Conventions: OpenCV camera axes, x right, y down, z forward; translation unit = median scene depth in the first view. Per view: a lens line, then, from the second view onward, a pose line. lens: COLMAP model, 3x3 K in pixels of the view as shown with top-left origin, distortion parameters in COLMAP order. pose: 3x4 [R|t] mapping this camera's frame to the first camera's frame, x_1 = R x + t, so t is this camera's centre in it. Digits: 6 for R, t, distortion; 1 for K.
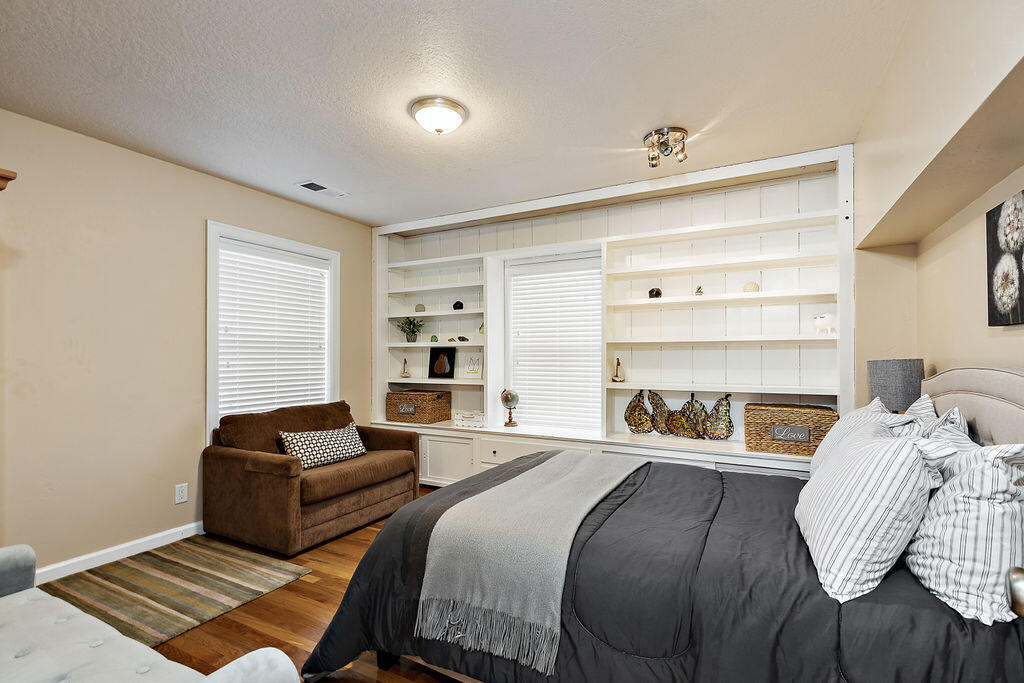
lens RADIAL K [[470.1, 0, 512.0], [0, 470.1, 341.5], [0, 0, 1]] dist [0.000175, 0.000086]
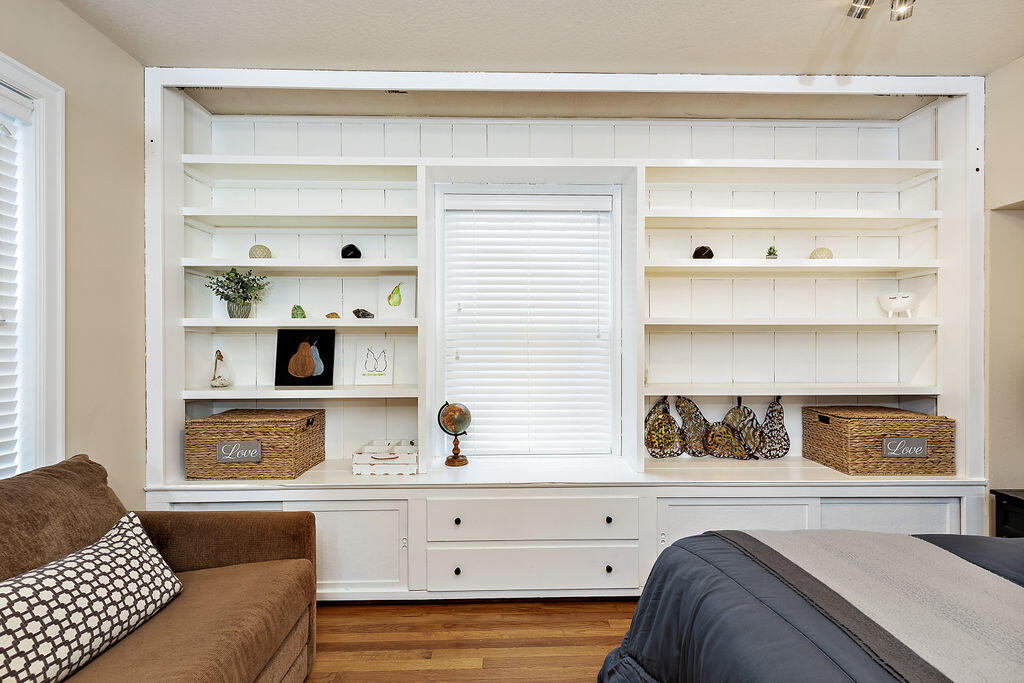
lens RADIAL K [[470.1, 0, 512.0], [0, 470.1, 341.5], [0, 0, 1]] dist [0.000175, 0.000086]
pose [[0.870357, 0.005739, 0.492388, -0.231305], [-0.016074, 0.999730, 0.016760, 0.015518], [-0.492159, -0.022502, 0.870214, 0.459225]]
